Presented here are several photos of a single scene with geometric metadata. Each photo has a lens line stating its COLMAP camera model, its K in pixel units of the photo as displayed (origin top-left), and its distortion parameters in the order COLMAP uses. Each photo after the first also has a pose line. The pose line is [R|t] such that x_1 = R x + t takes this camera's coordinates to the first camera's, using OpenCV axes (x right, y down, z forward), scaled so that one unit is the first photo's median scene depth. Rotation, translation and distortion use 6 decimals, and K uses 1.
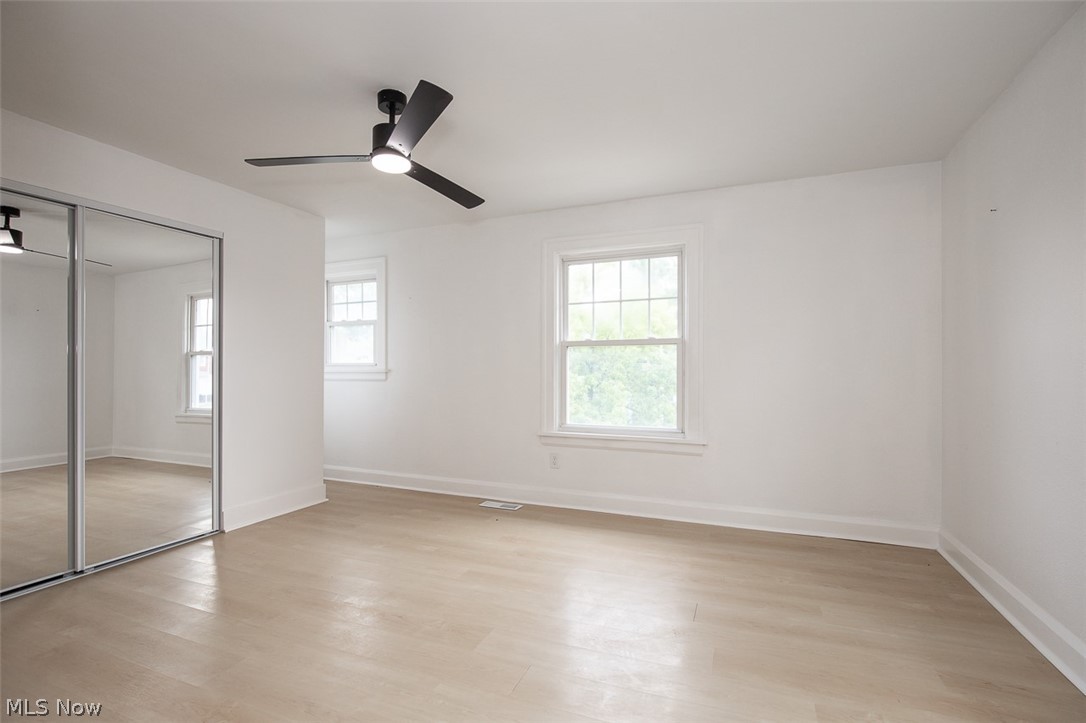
lens RADIAL K [[497.4, 0, 543.0], [0, 497.4, 361.5], [0, 0, 1]] dist [-0.005524, -0.000019]
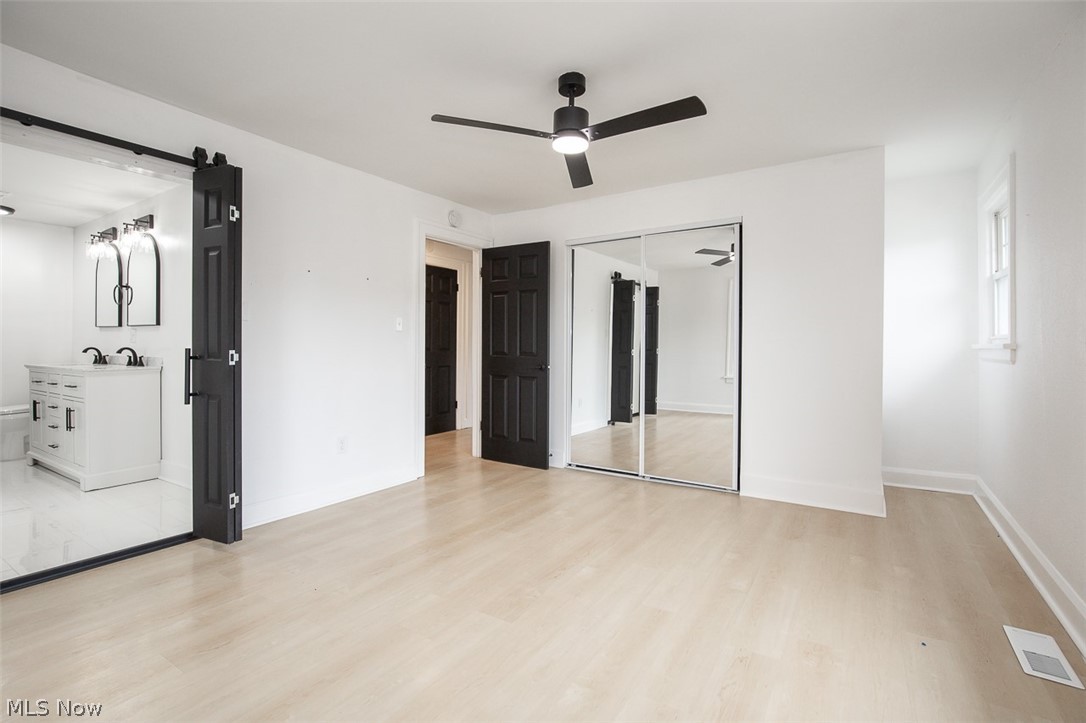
lens RADIAL K [[503.2, 0, 543.7], [0, 503.2, 333.8], [0, 0, 1]] dist [-0.000796, 0.000139]
pose [[-0.172154, -0.023219, -0.984796, 0.465437], [0.009949, 0.999630, -0.025308, 0.017007], [0.985020, -0.014155, -0.171860, 0.701281]]
